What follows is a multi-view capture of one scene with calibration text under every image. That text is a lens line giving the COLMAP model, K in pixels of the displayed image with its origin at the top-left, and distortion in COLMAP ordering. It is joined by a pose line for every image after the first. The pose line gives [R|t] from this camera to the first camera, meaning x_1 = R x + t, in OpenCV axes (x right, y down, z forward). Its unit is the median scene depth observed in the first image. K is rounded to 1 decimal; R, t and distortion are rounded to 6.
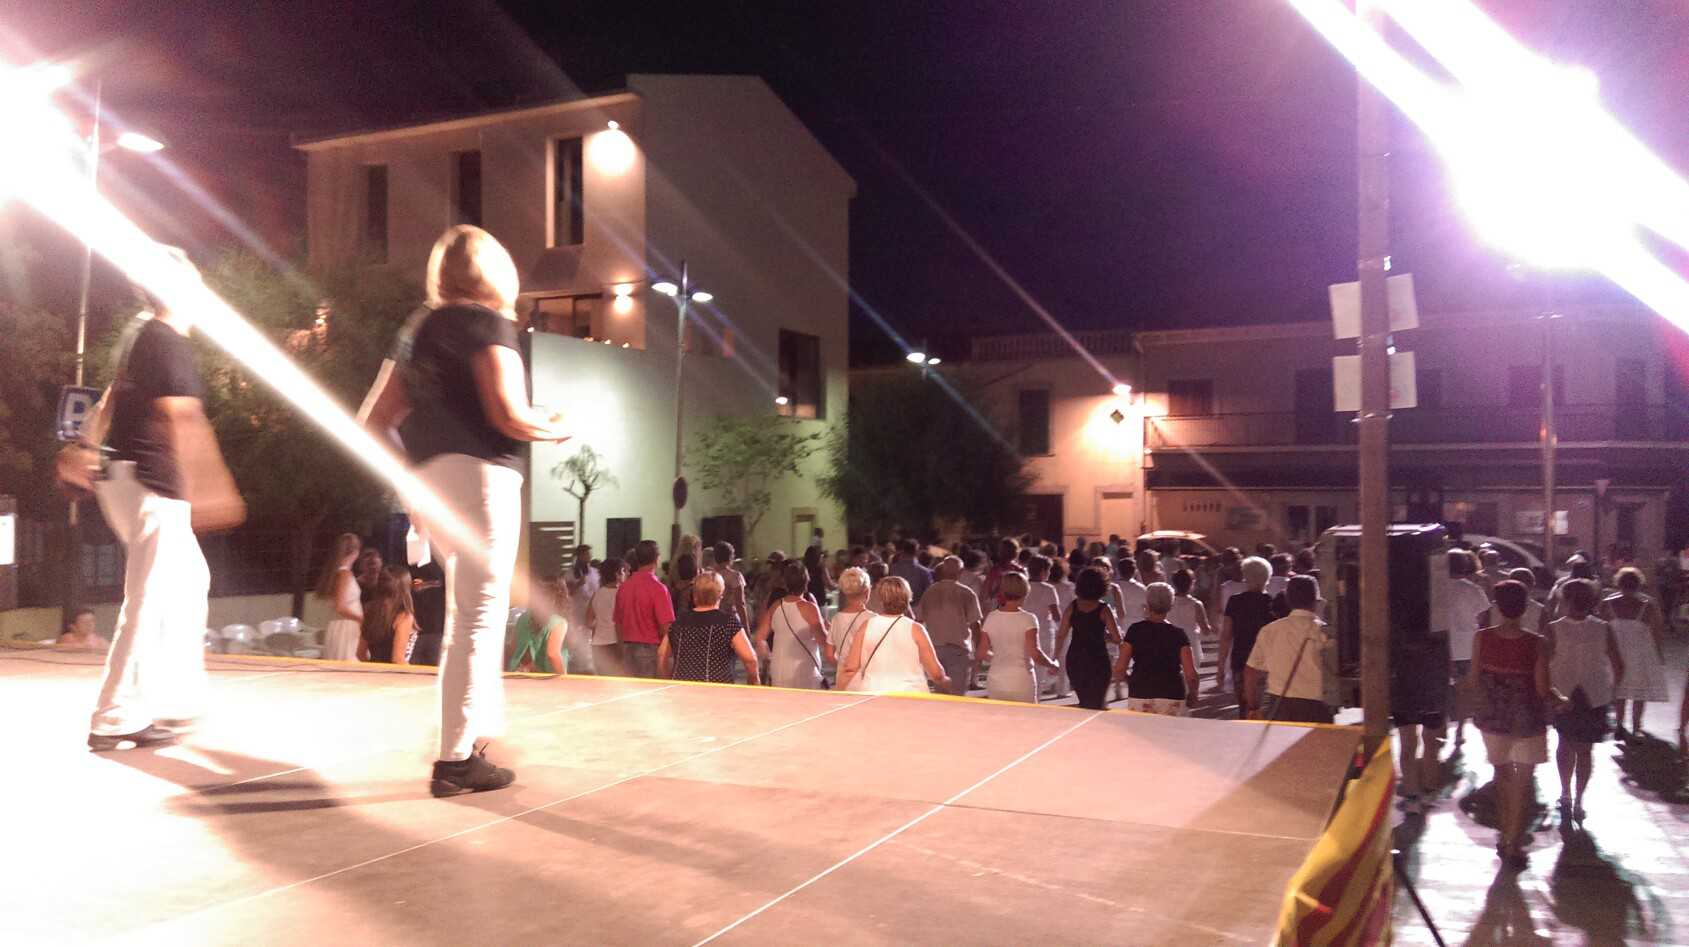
lens RADIAL K [[1382.5, 0, 844.5], [0, 1382.5, 473.5], [0, 0, 1]] dist [0.096720, -0.119432]
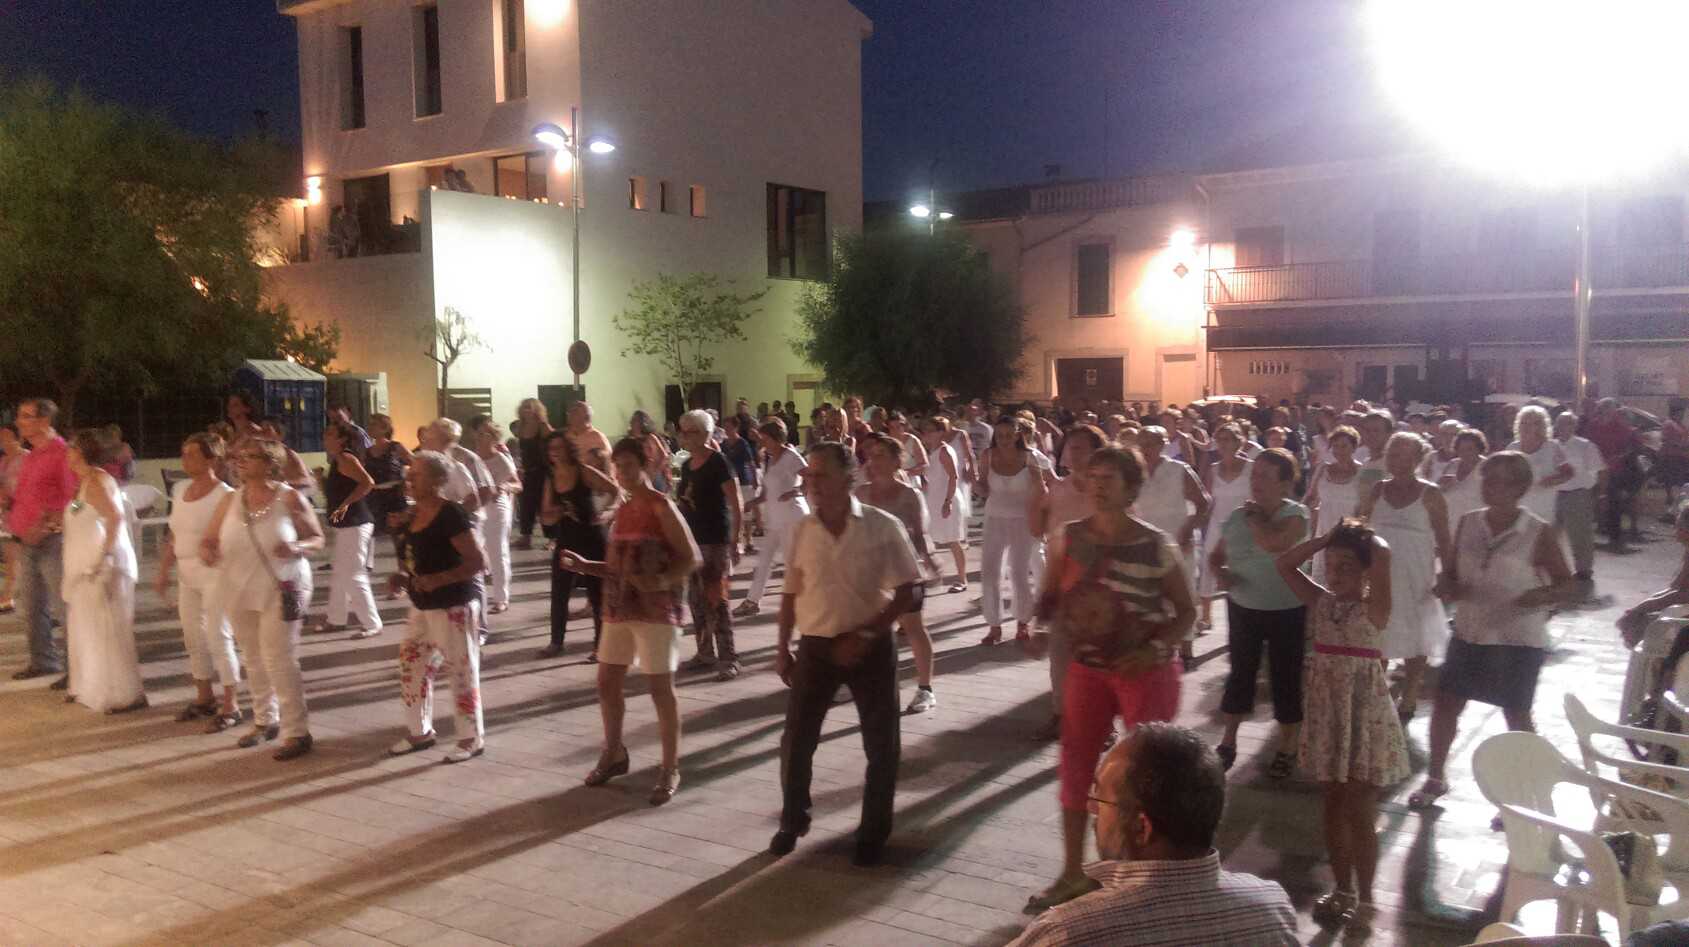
lens RADIAL K [[1382.5, 0, 844.5], [0, 1382.5, 473.5], [0, 0, 1]] dist [0.096720, -0.119432]
pose [[0.985859, 0.001904, -0.167569, 0.187954], [0.013588, 0.995735, 0.091255, 0.007232], [0.167028, -0.092241, 0.981628, 0.076345]]
